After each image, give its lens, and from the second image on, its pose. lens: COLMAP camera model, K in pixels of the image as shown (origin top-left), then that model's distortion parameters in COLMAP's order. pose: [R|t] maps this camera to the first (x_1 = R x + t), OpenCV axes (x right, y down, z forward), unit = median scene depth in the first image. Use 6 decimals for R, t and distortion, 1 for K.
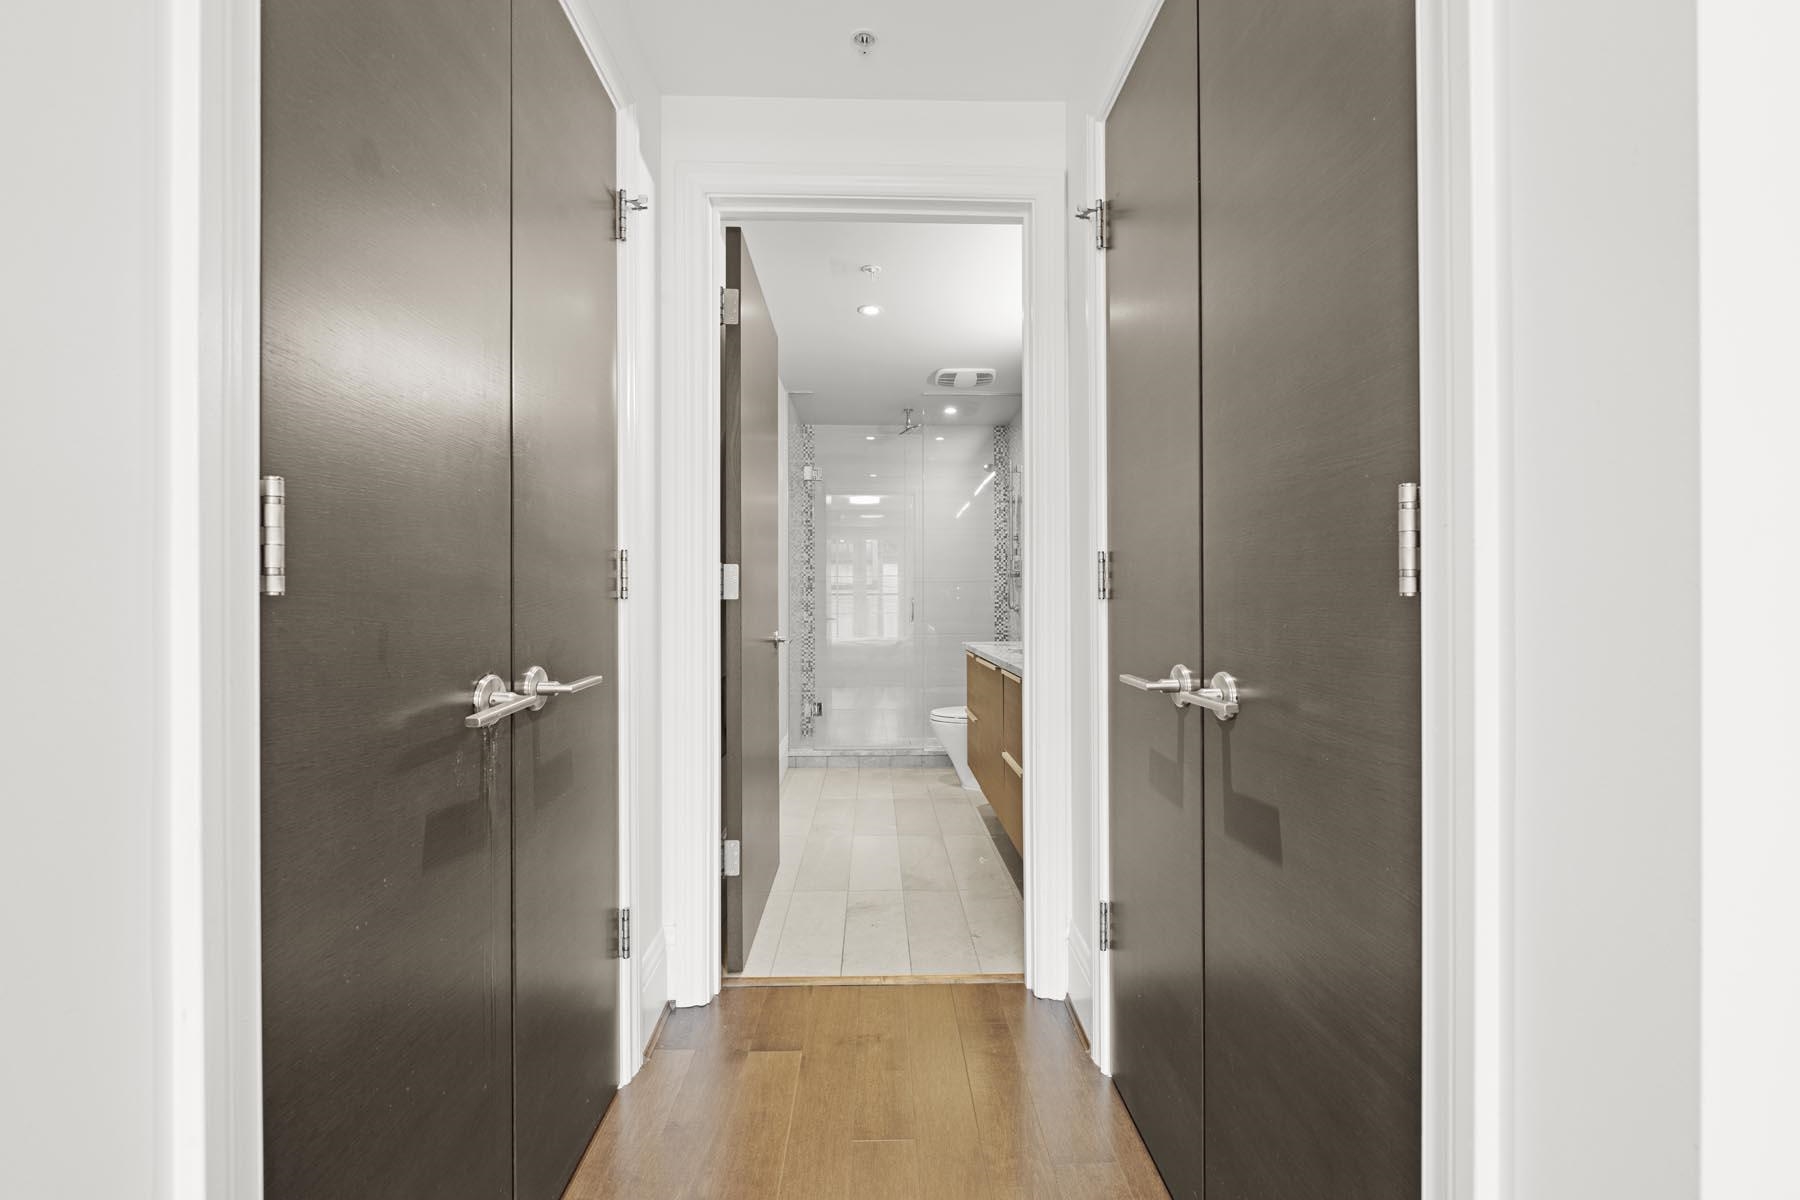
lens RADIAL K [[729.4, 0, 898.0], [0, 729.4, 605.0], [0, 0, 1]] dist [-0.000070, 0.000000]
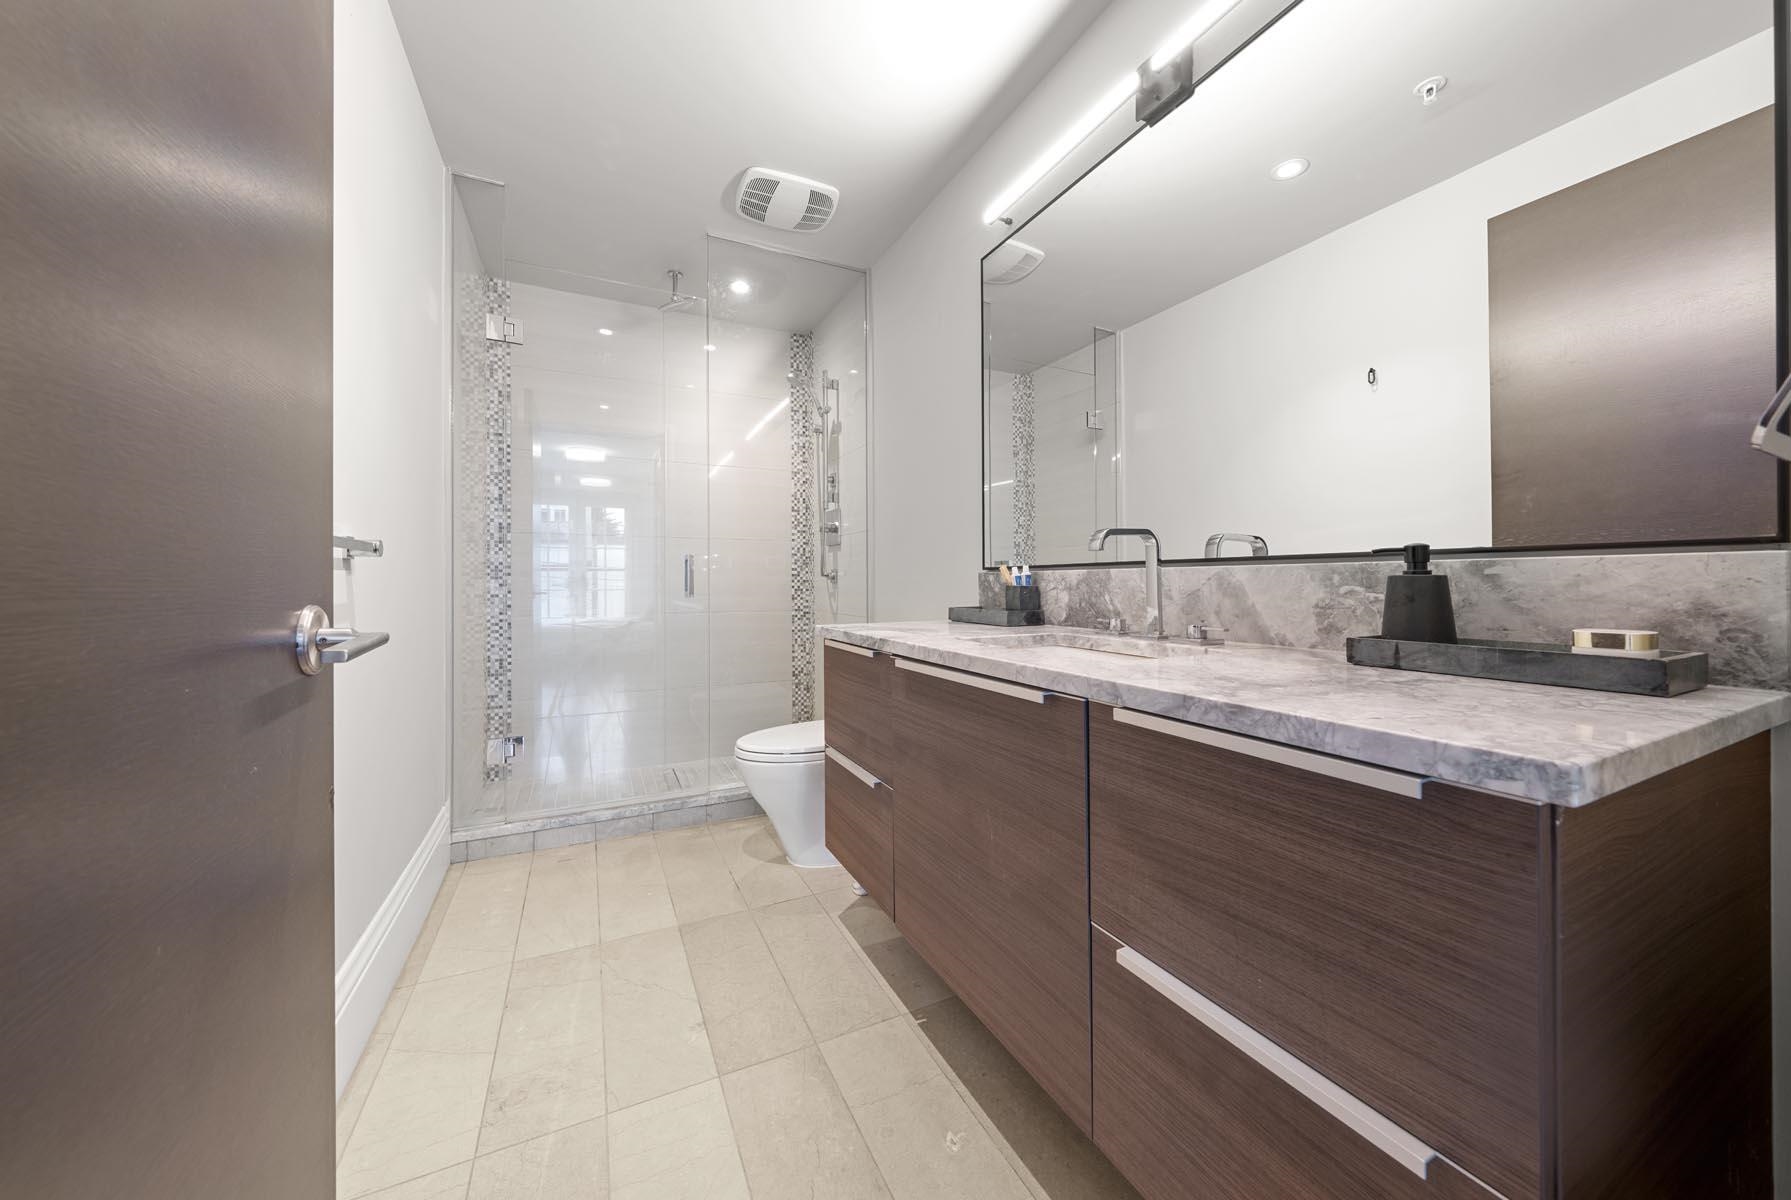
lens RADIAL K [[633.0, 0, 904.5], [0, 633.0, 588.8], [0, 0, 1]] dist [0.000255, -0.000358]
pose [[0.908297, -0.000442, 0.418326, -0.034807], [-0.001250, 0.999992, 0.003772, 0.014916], [-0.418324, -0.003949, 0.908289, 0.367167]]
